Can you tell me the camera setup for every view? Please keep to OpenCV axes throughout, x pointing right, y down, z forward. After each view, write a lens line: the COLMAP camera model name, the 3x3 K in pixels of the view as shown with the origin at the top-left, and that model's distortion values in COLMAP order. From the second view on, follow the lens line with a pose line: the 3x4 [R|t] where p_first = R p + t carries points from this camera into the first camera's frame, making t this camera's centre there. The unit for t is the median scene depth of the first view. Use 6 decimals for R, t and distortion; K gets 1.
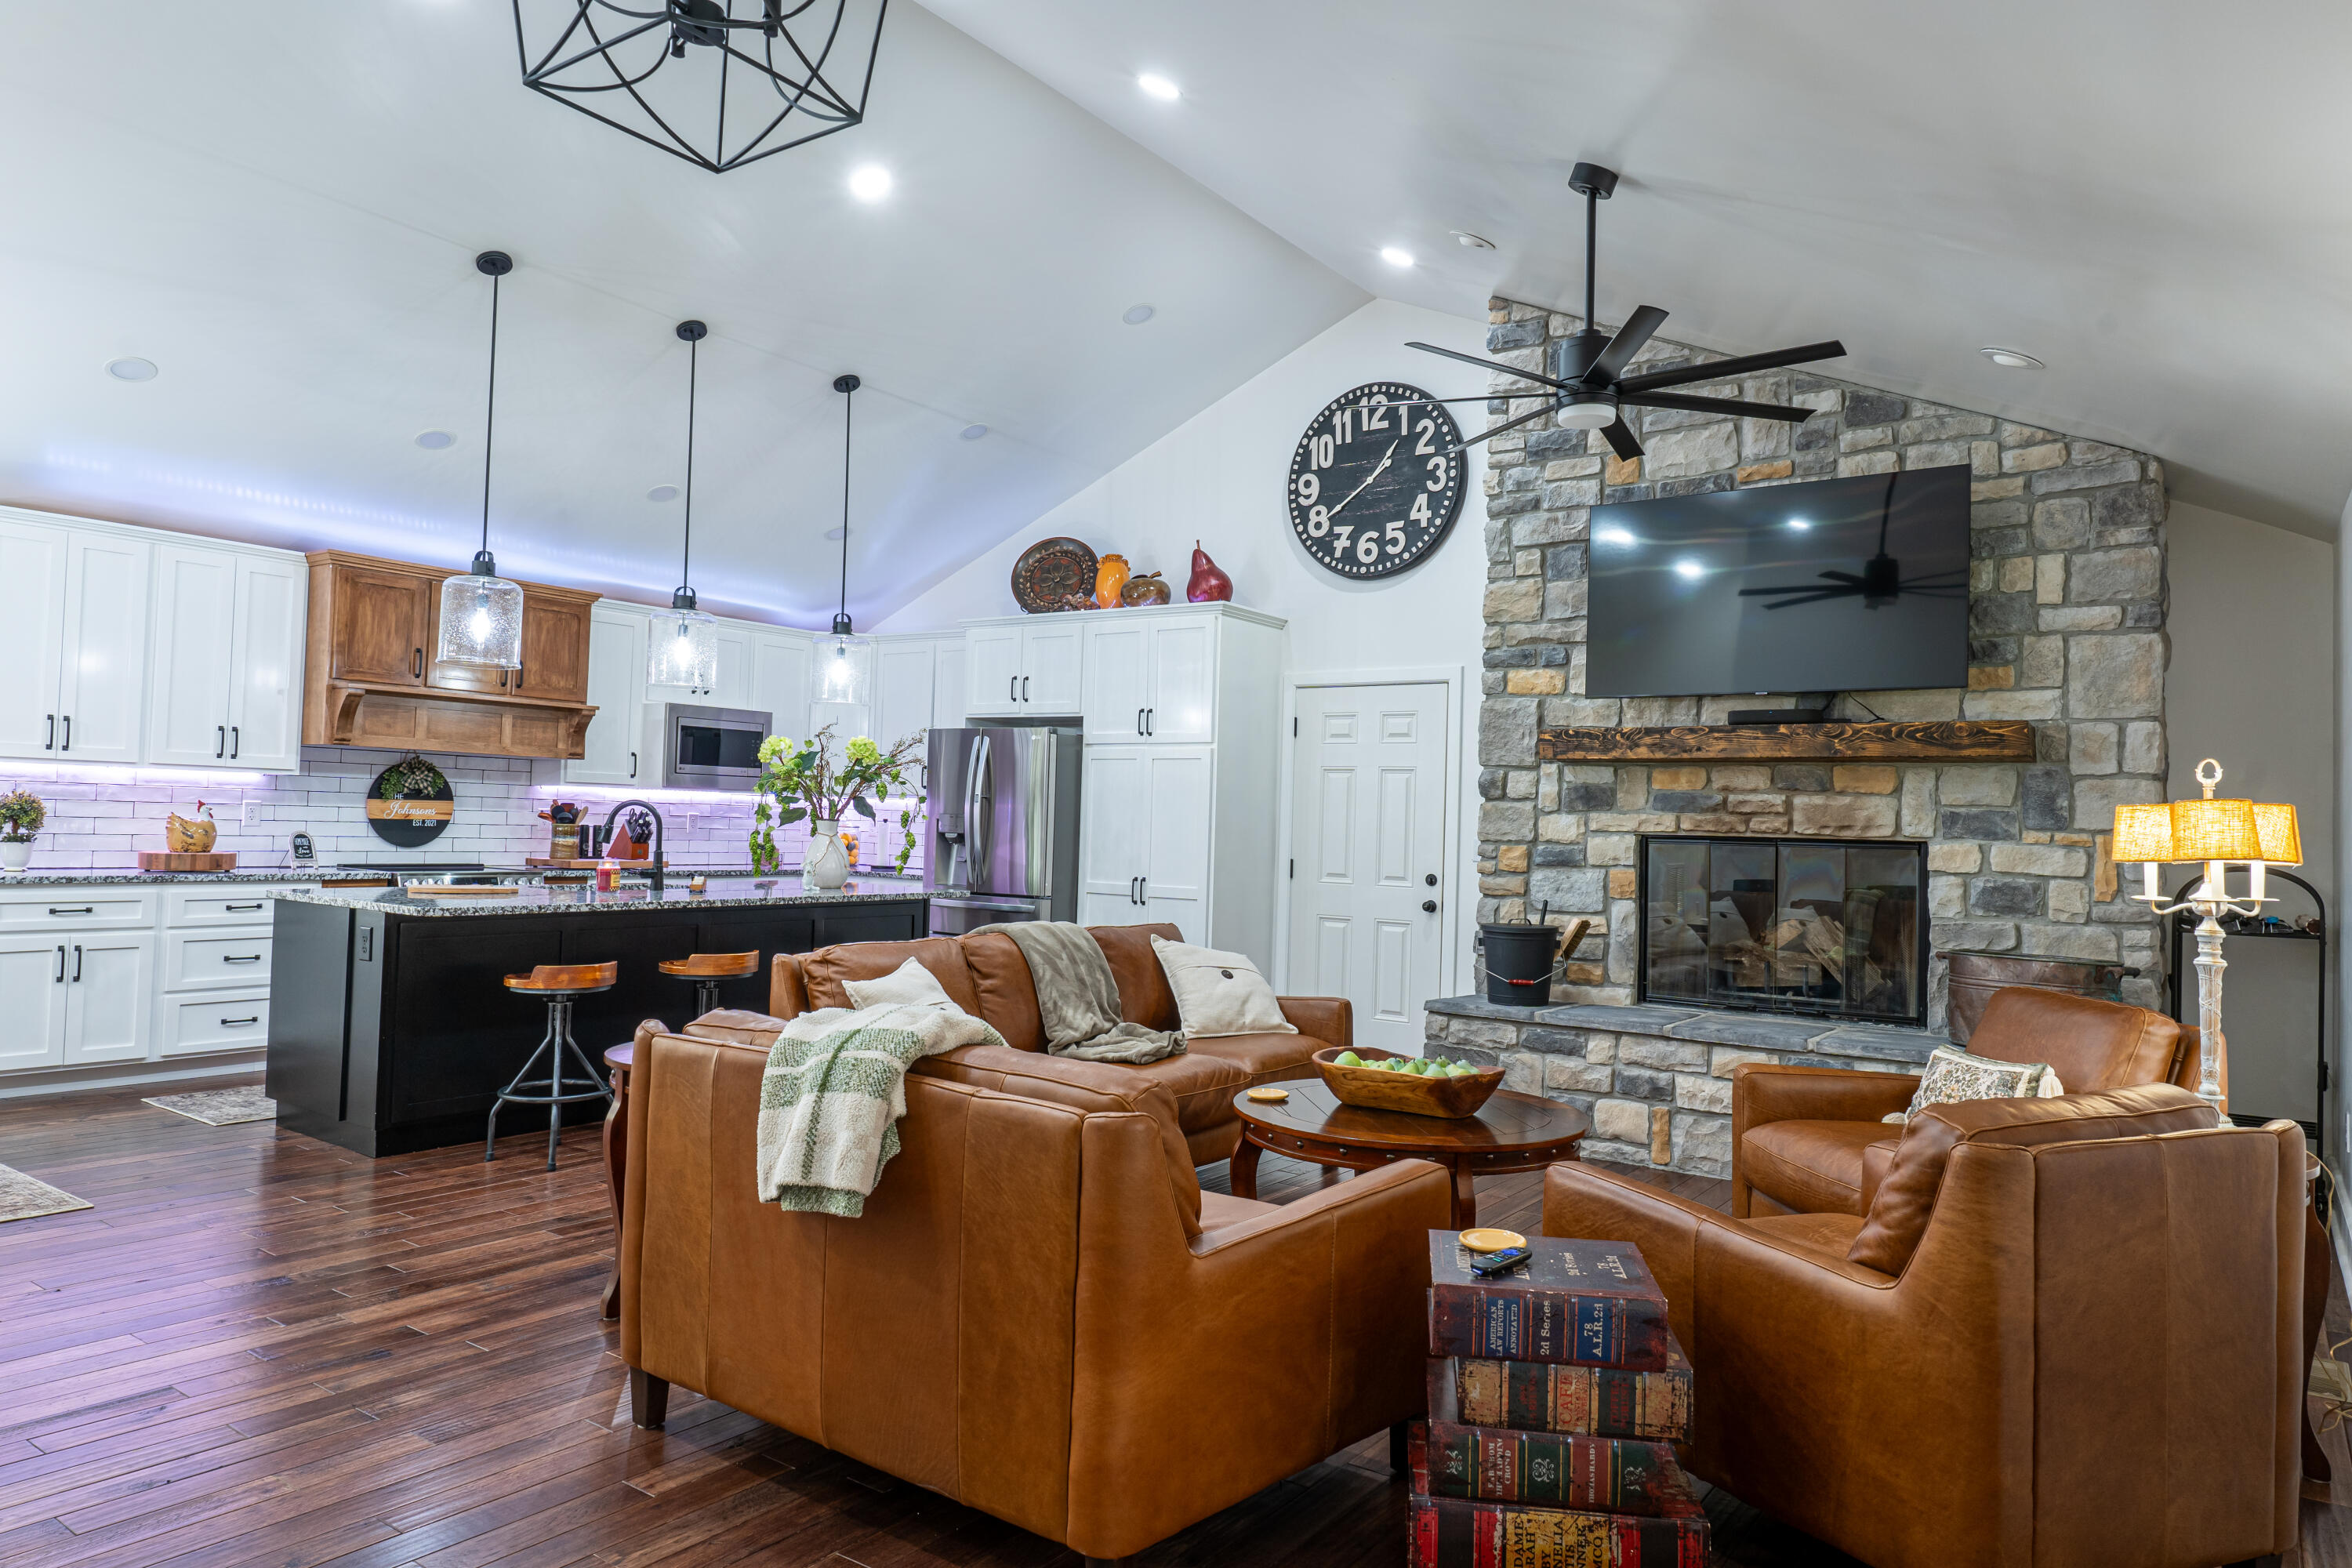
lens RADIAL K [[1478.1, 0, 1176.5], [0, 1478.1, 780.9], [0, 0, 1]] dist [0.001085, -0.001845]
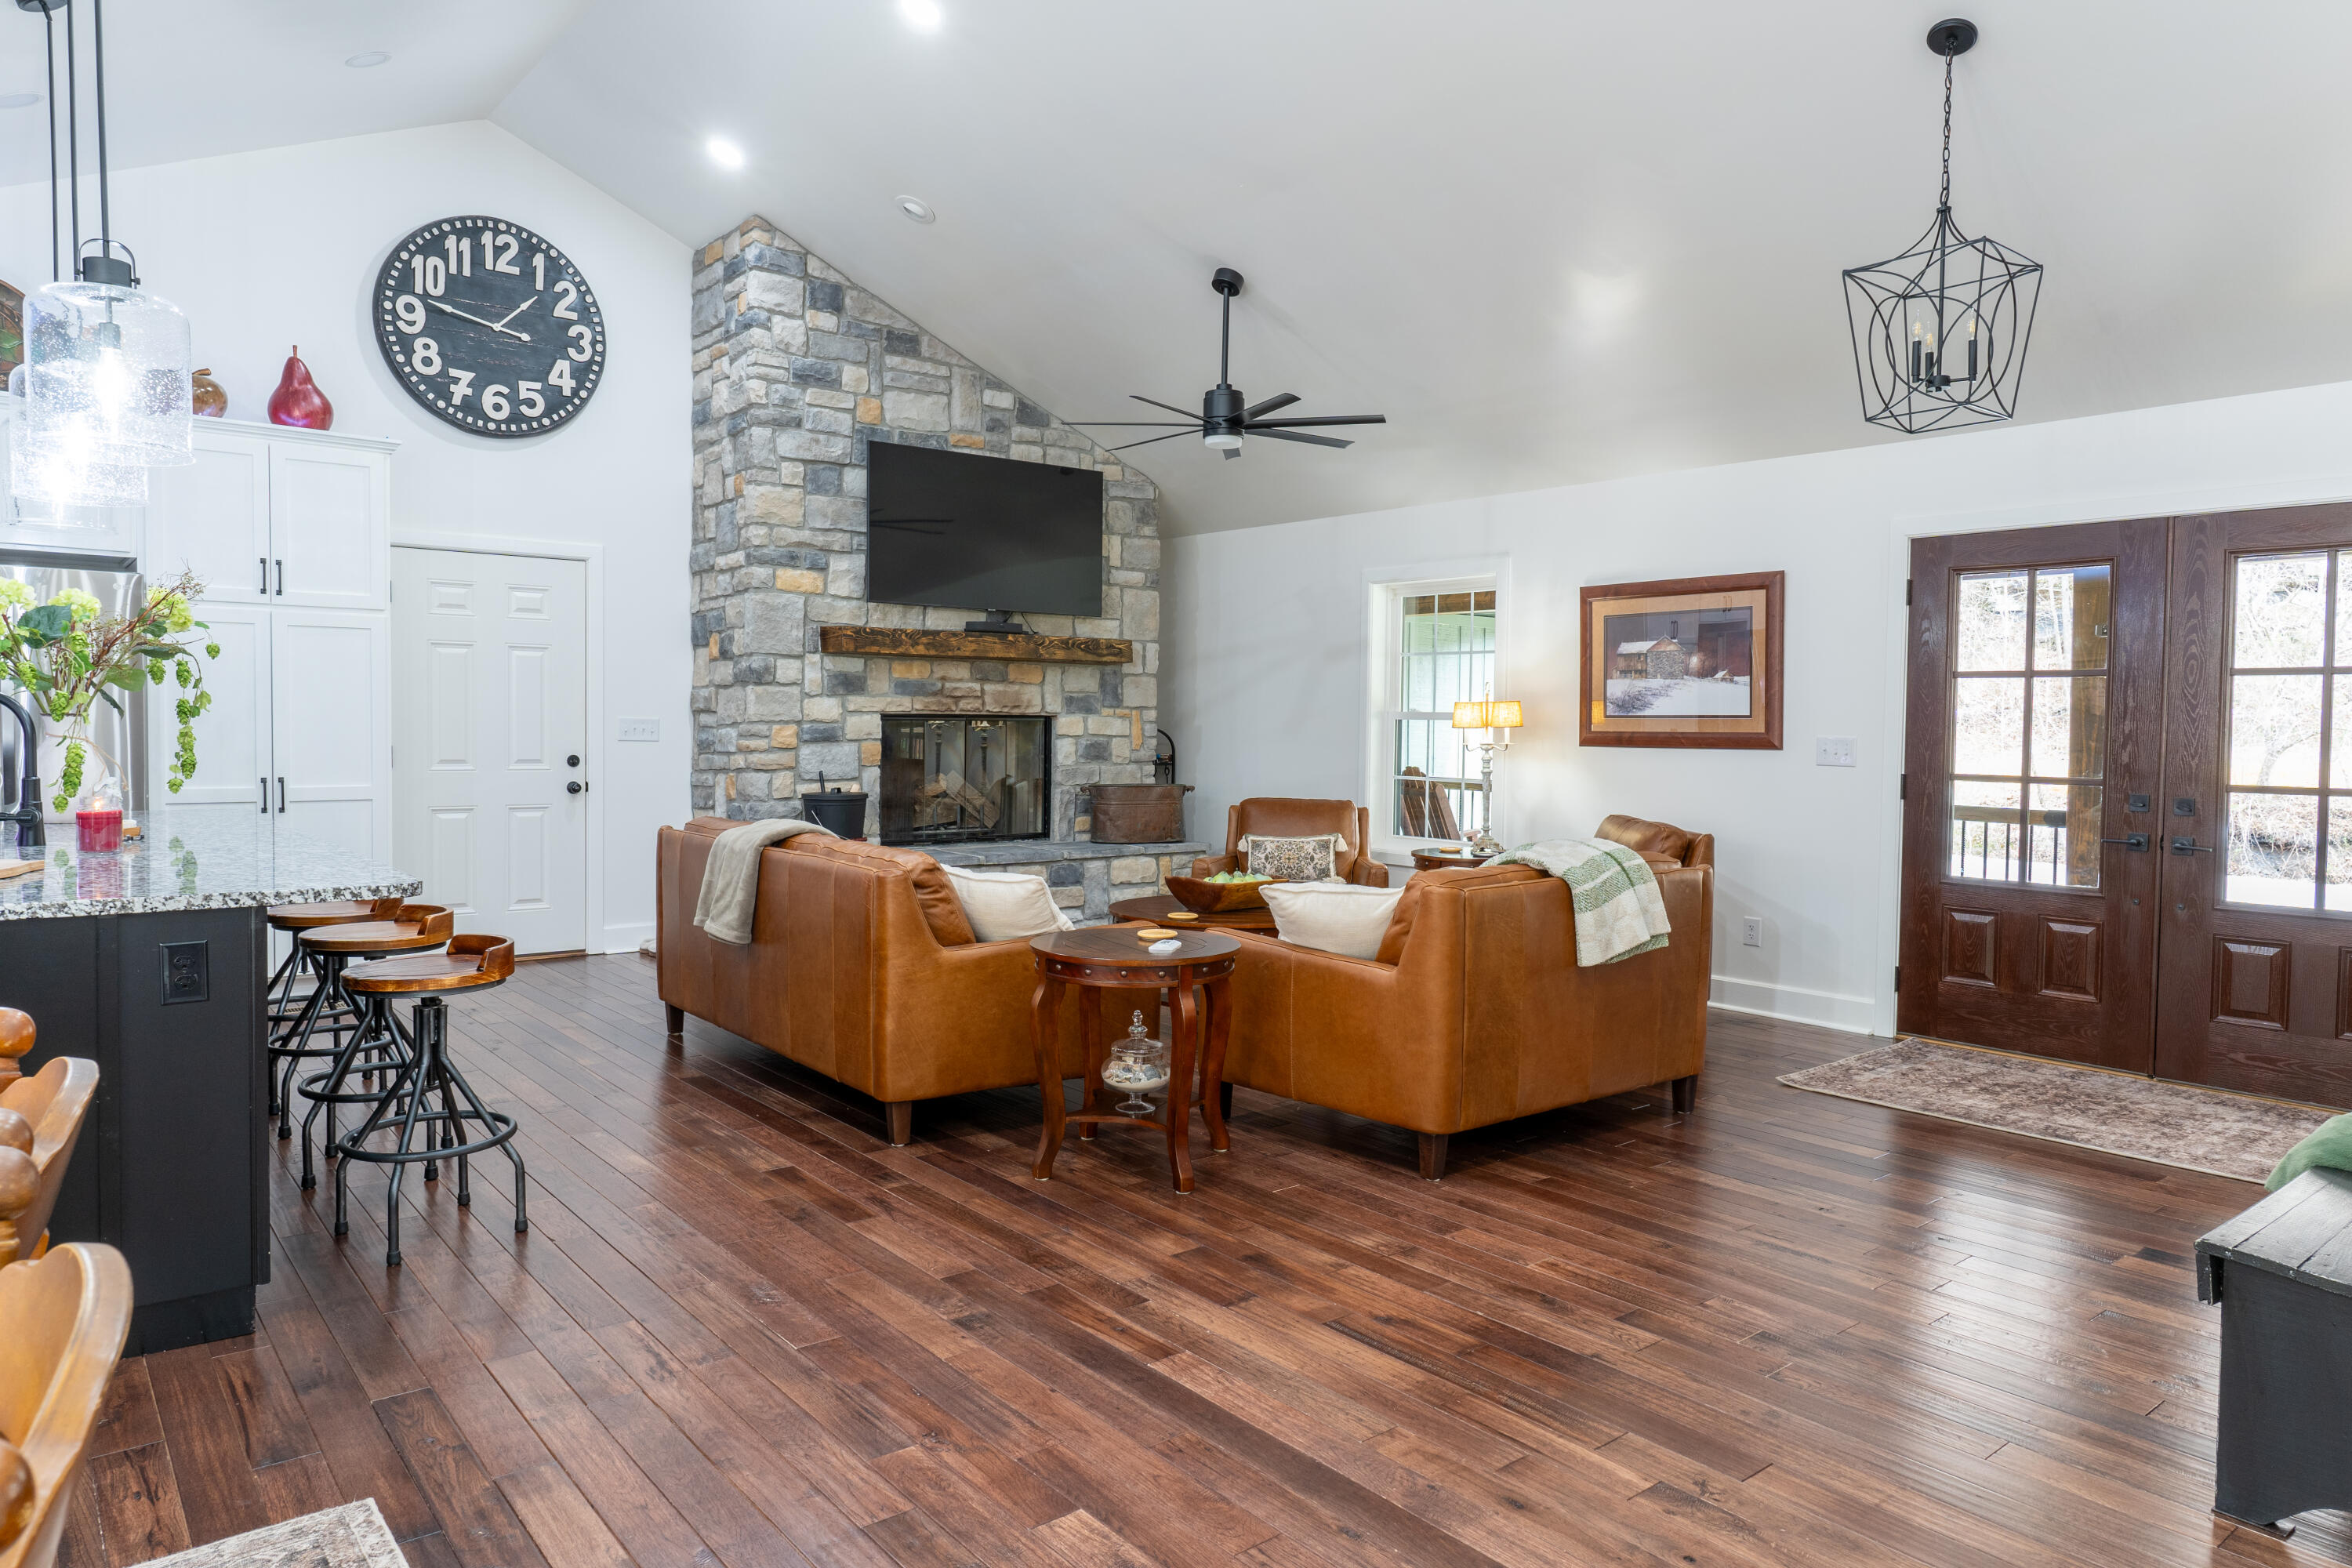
lens RADIAL K [[1478.1, 0, 1176.5], [0, 1478.1, 780.9], [0, 0, 1]] dist [0.001085, -0.001845]
pose [[0.265546, -0.065324, 0.961883, -0.816662], [-0.034431, 0.996423, 0.077175, -0.011881], [-0.963483, -0.053612, 0.262347, 0.428128]]
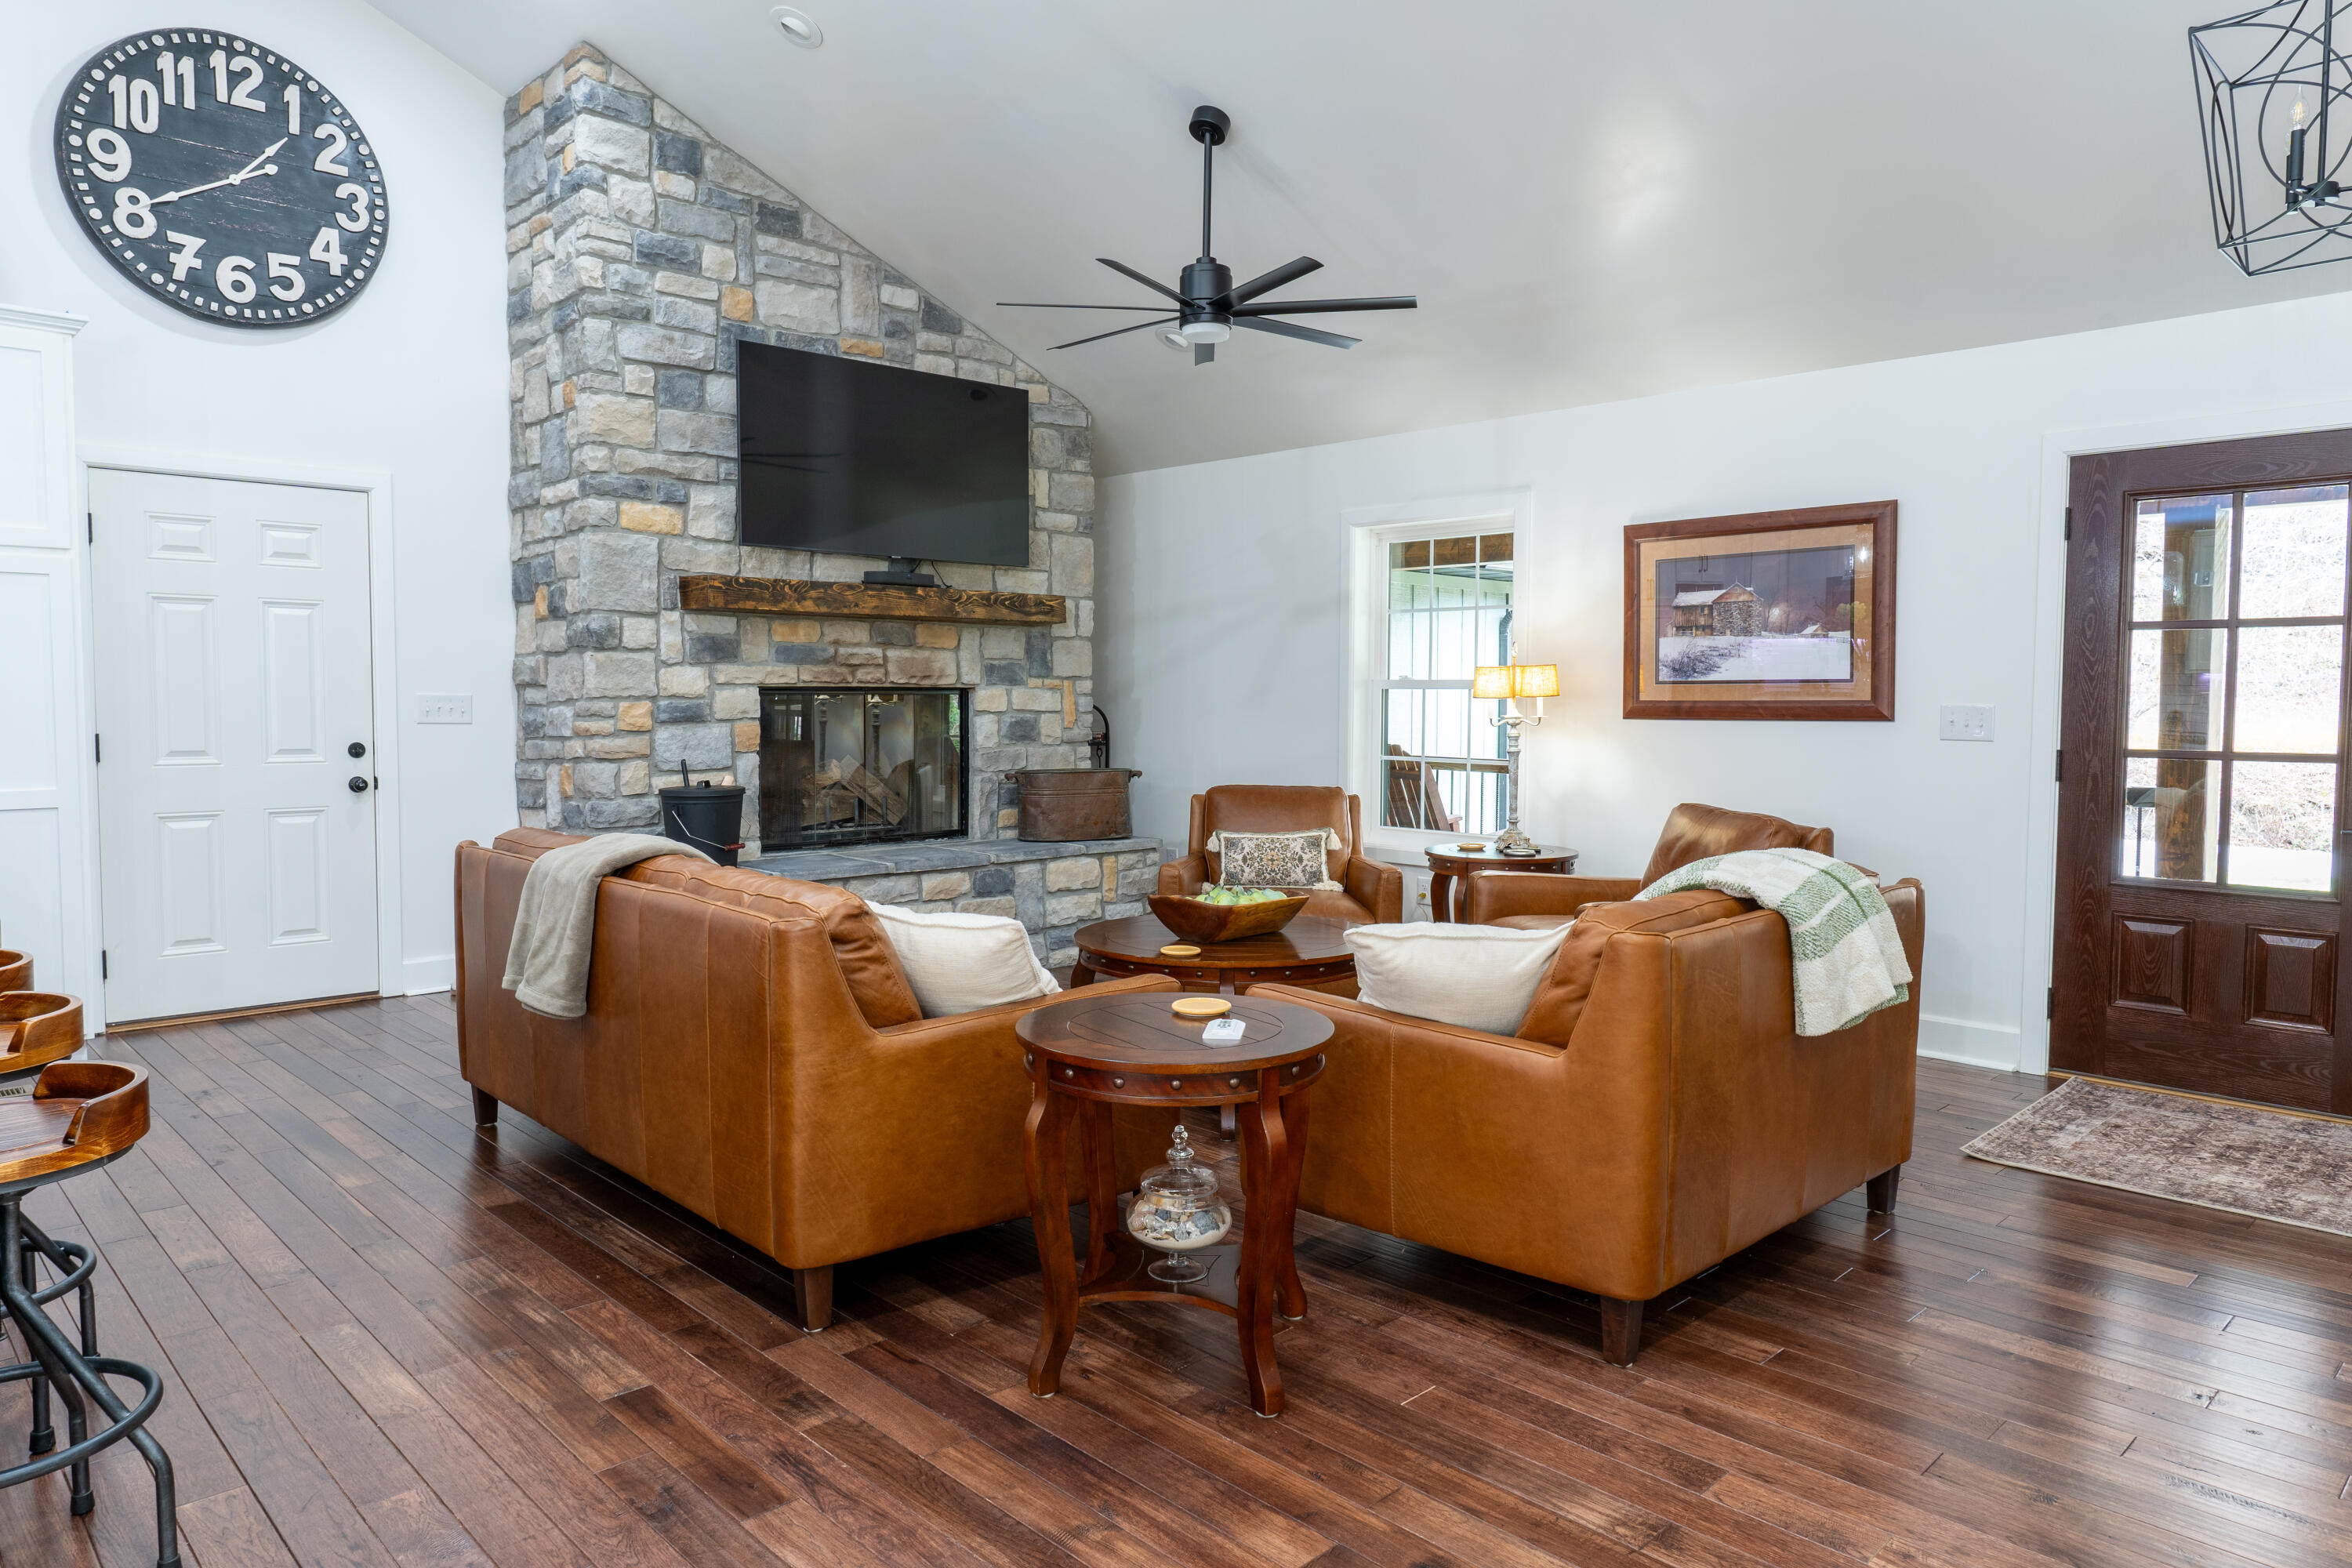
lens RADIAL K [[1478.1, 0, 1176.5], [0, 1478.1, 780.9], [0, 0, 1]] dist [0.001085, -0.001845]
pose [[0.180576, -0.085280, 0.979857, -0.613572], [-0.029289, 0.995326, 0.092024, -0.000316], [-0.983125, -0.045316, 0.177235, 0.540812]]
